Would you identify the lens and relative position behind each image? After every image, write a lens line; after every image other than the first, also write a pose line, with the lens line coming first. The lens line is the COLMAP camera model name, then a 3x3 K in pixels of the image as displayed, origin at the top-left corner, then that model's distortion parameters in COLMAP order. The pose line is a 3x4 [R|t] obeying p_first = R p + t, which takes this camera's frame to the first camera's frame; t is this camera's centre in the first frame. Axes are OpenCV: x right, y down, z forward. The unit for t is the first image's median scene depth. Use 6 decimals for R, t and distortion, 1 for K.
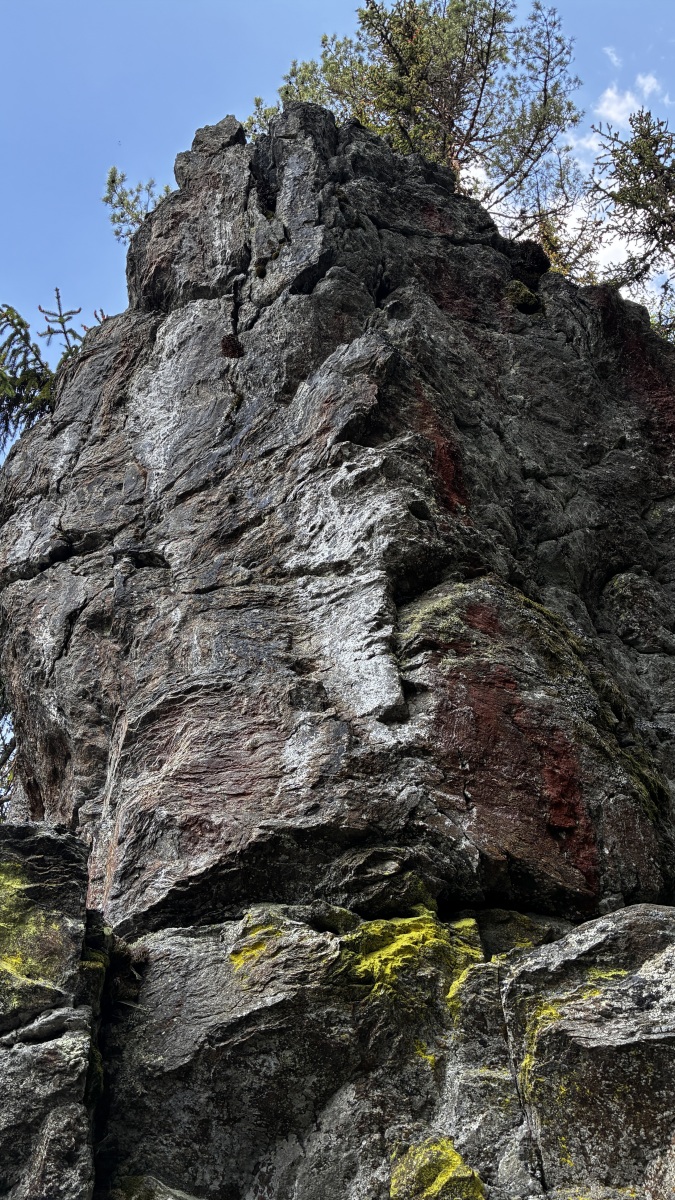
lens RADIAL K [[902.4, 0, 332.2], [0, 902.4, 599.3], [0, 0, 1]] dist [0.012436, 0.005444]
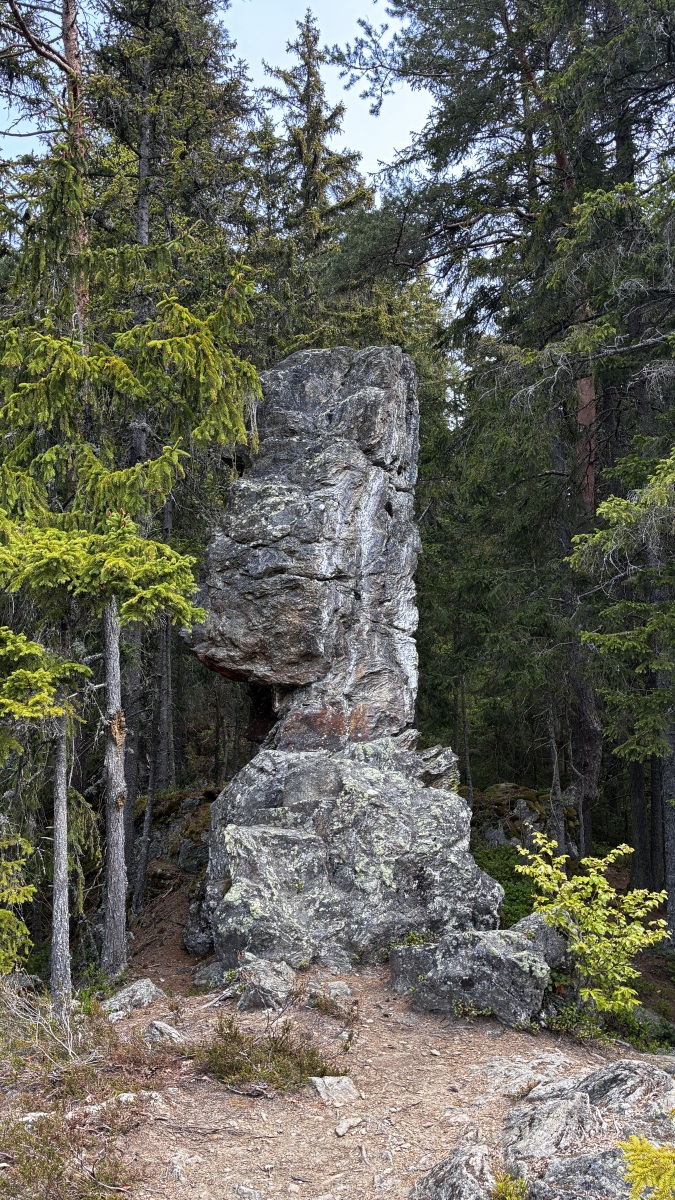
lens RADIAL K [[902.4, 0, 332.2], [0, 902.4, 599.3], [0, 0, 1]] dist [0.012436, 0.005444]
pose [[0.250856, 0.114464, 0.961233, -3.107716], [-0.557776, 0.828666, 0.046887, -0.135898], [-0.791174, -0.547915, 0.271722, 0.429202]]
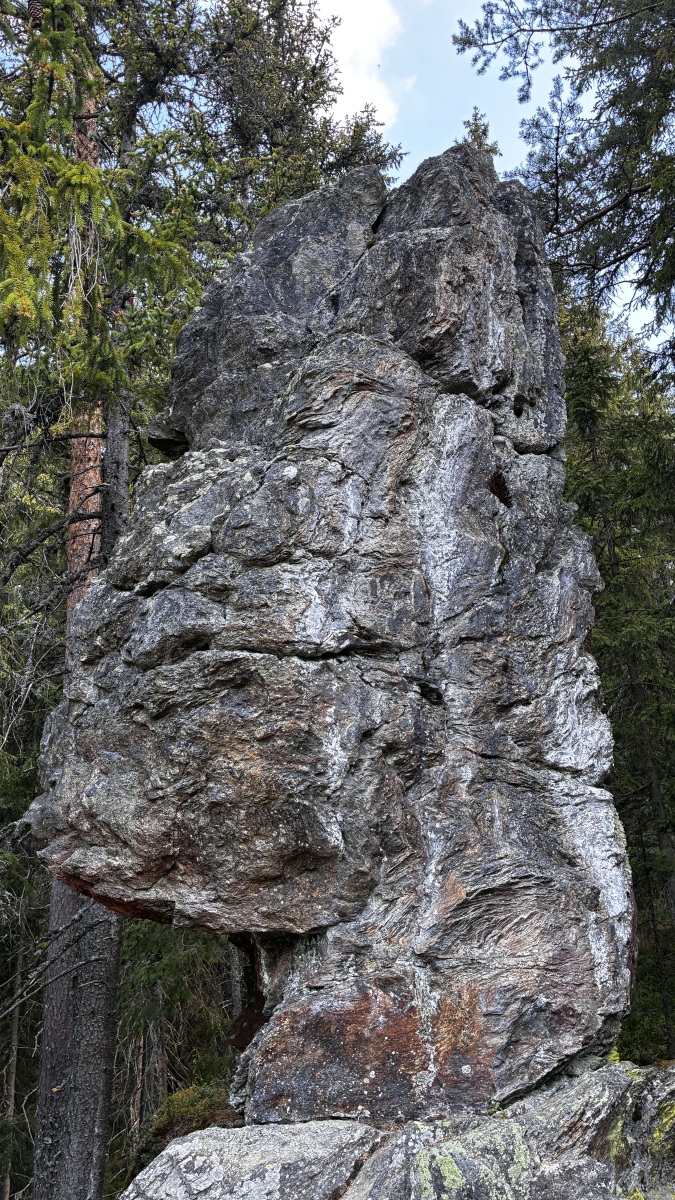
lens RADIAL K [[907.1, 0, 337.5], [0, 907.1, 588.6], [0, 0, 1]] dist [0.026305, -0.056153]
pose [[0.513664, 0.228515, 0.827001, -1.337667], [-0.459740, 0.887133, 0.040421, -0.168904], [-0.724423, -0.400969, 0.560746, 0.643921]]
